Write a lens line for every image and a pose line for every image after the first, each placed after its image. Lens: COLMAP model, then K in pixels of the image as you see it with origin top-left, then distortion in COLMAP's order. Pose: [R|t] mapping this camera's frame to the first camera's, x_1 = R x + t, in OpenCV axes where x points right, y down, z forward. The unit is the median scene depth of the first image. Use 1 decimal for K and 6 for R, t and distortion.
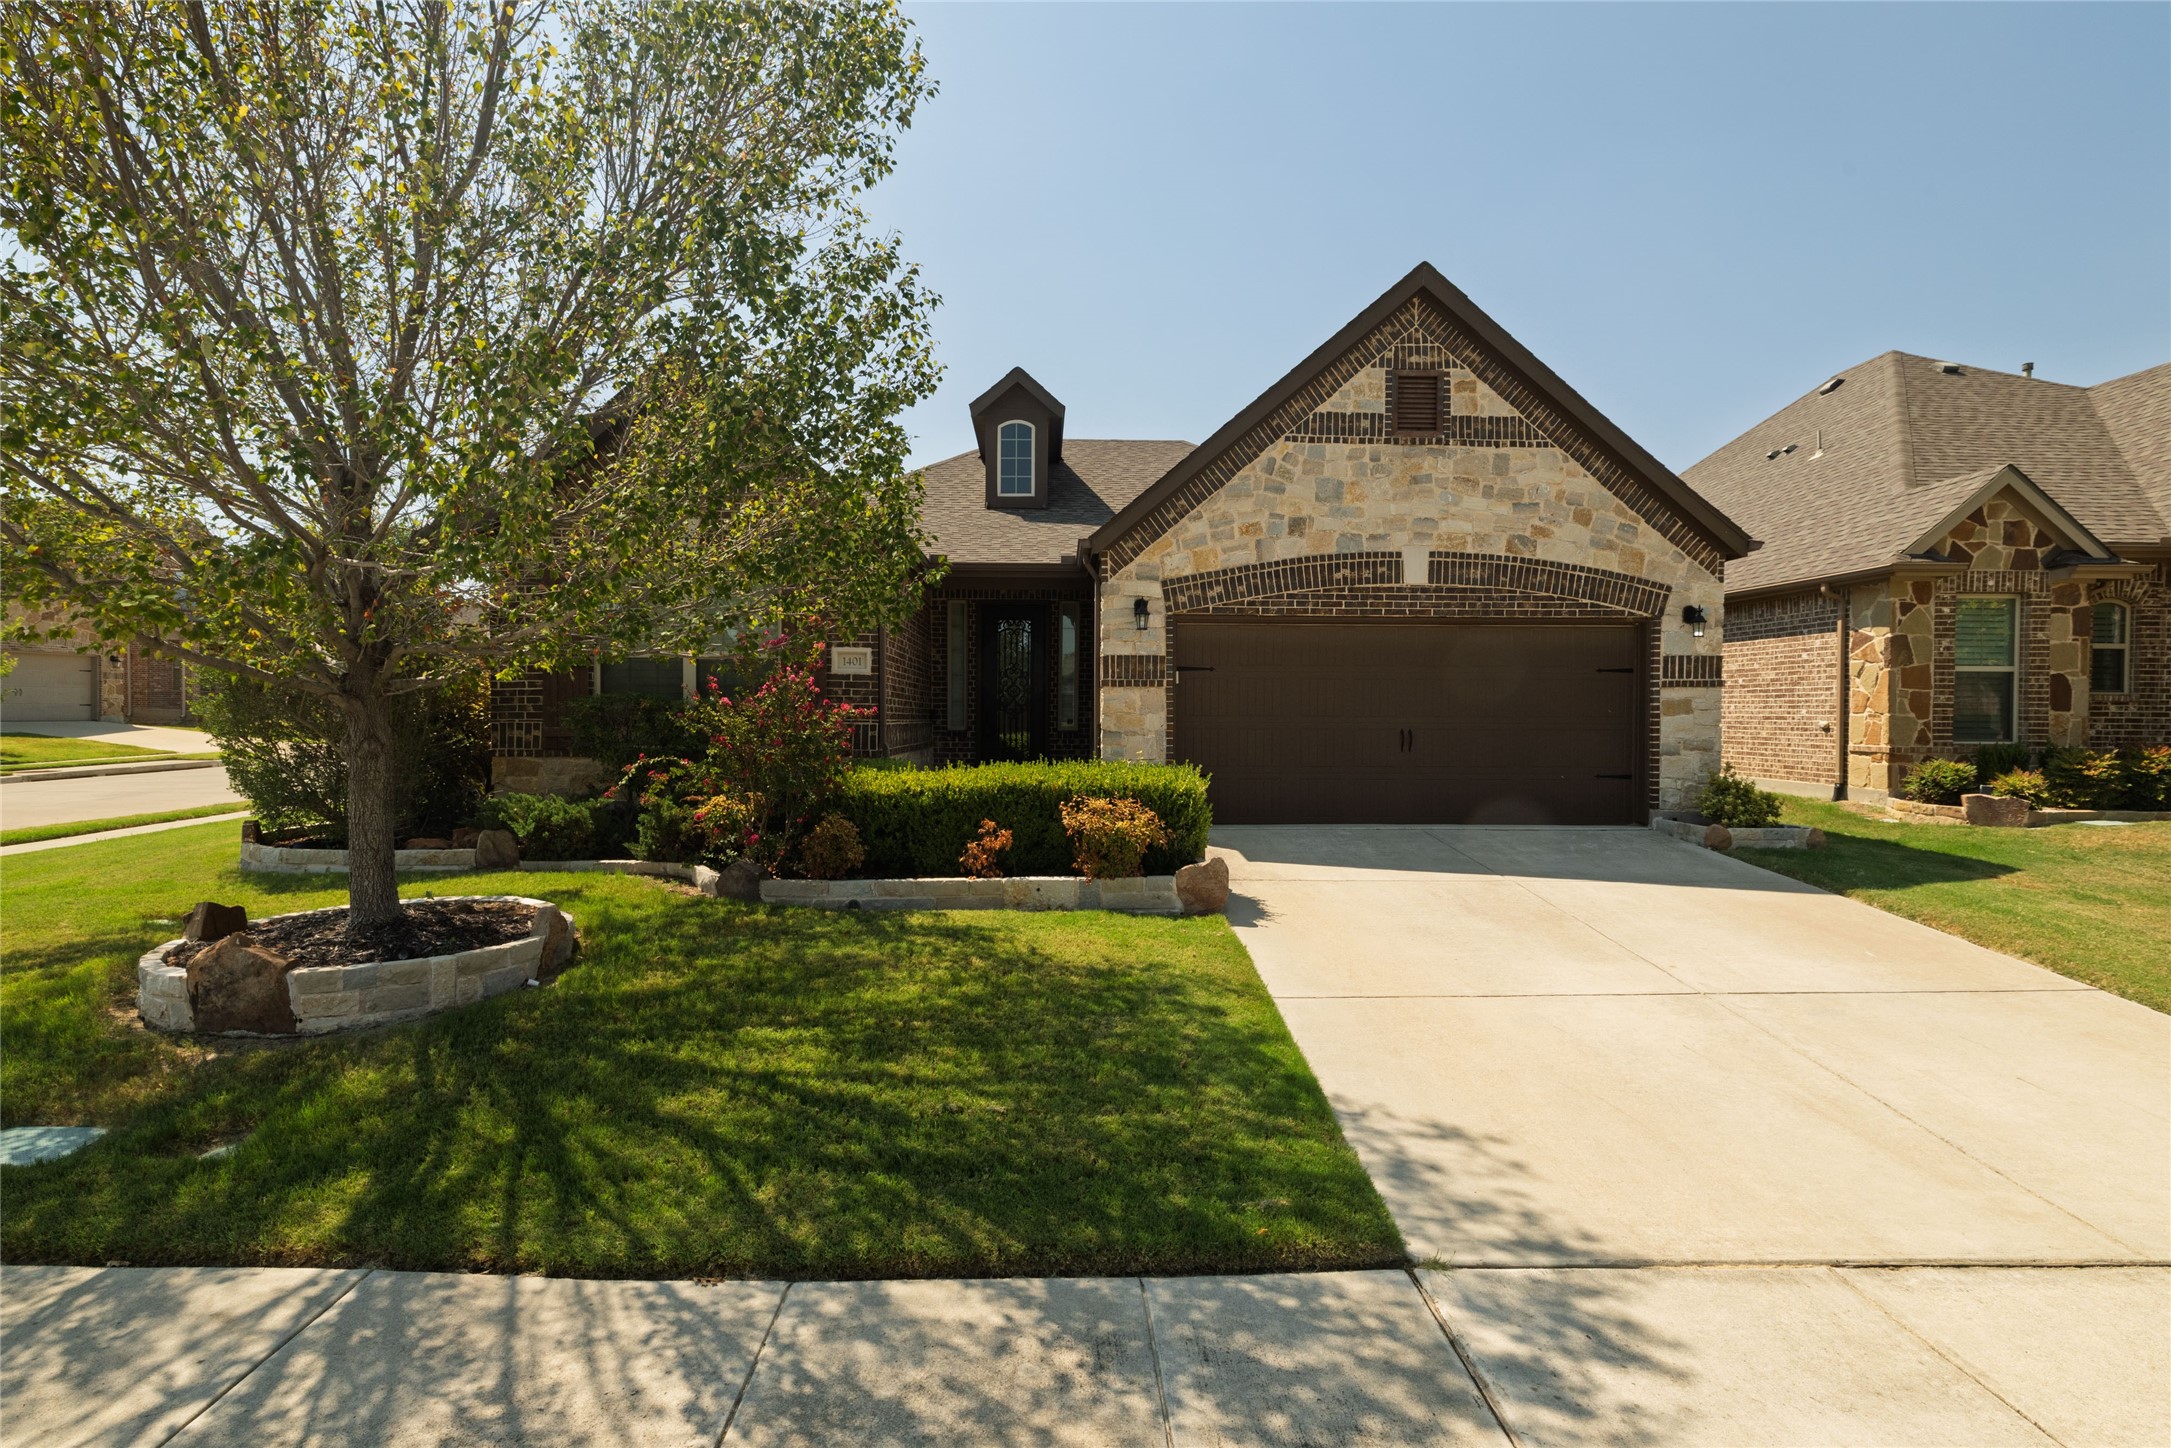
lens RADIAL K [[1045.6, 0, 1085.5], [0, 1045.6, 724.0], [0, 0, 1]] dist [-0.000384, -0.000041]
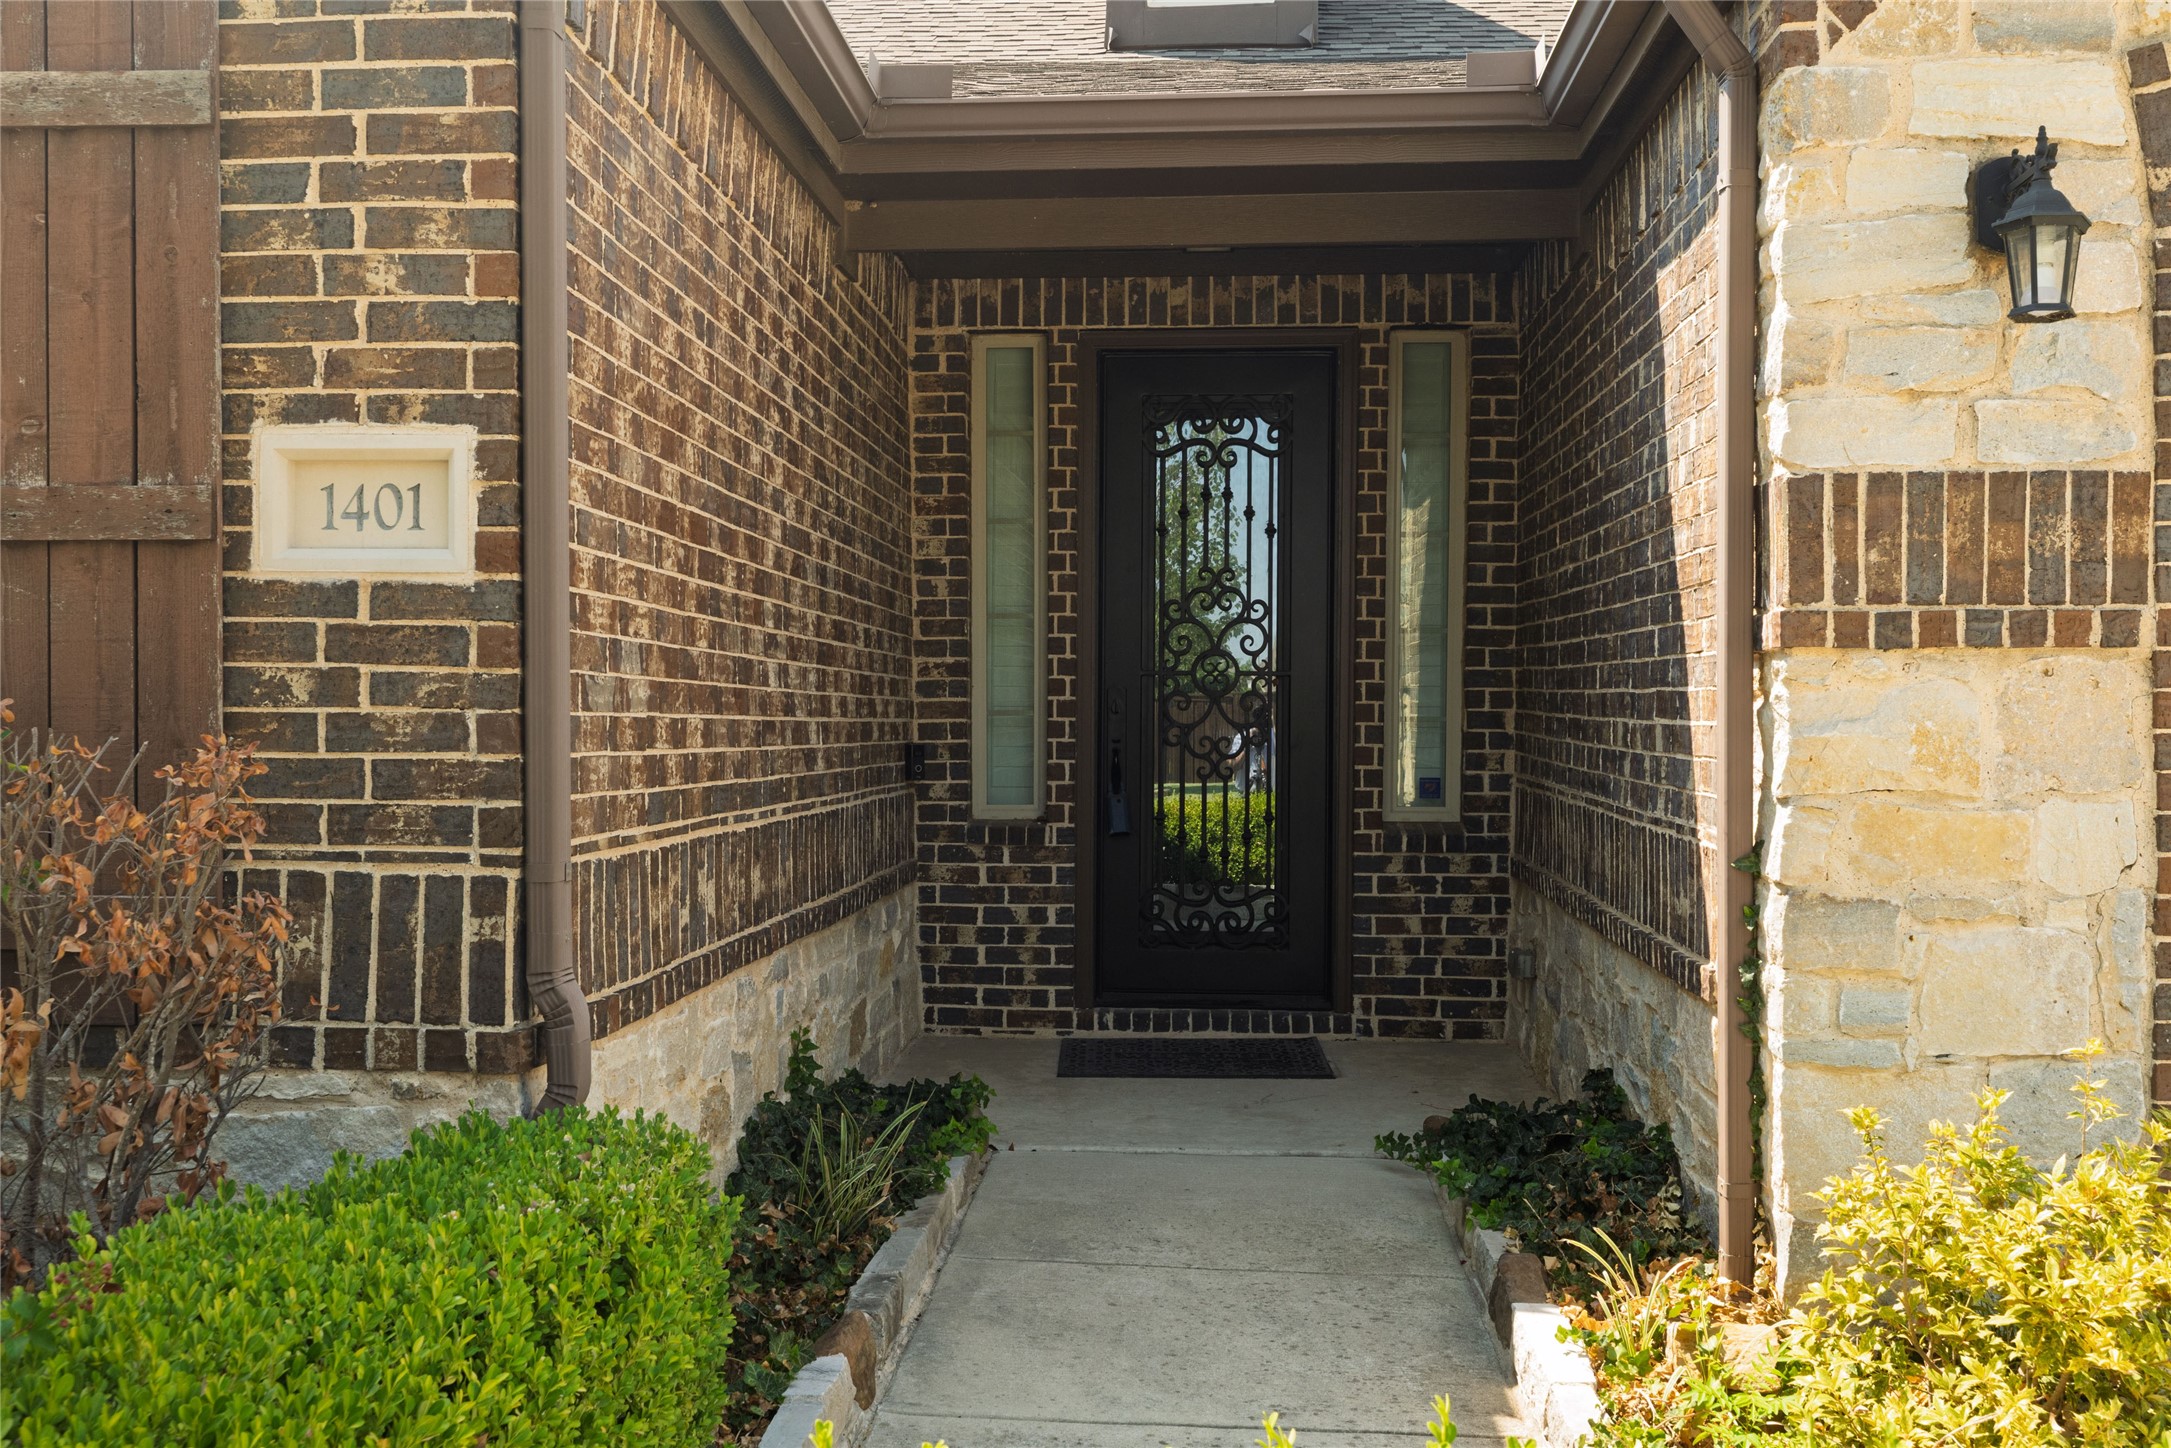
lens RADIAL K [[2109.8, 0, 1038.0], [0, 2109.8, 728.6], [0, 0, 1]] dist [-0.006551, -0.008475]
pose [[0.993194, -0.001155, -0.116470, -0.068675], [0.000696, 0.999992, -0.003977, -0.020473], [0.116474, 0.003869, 0.993186, 0.620300]]
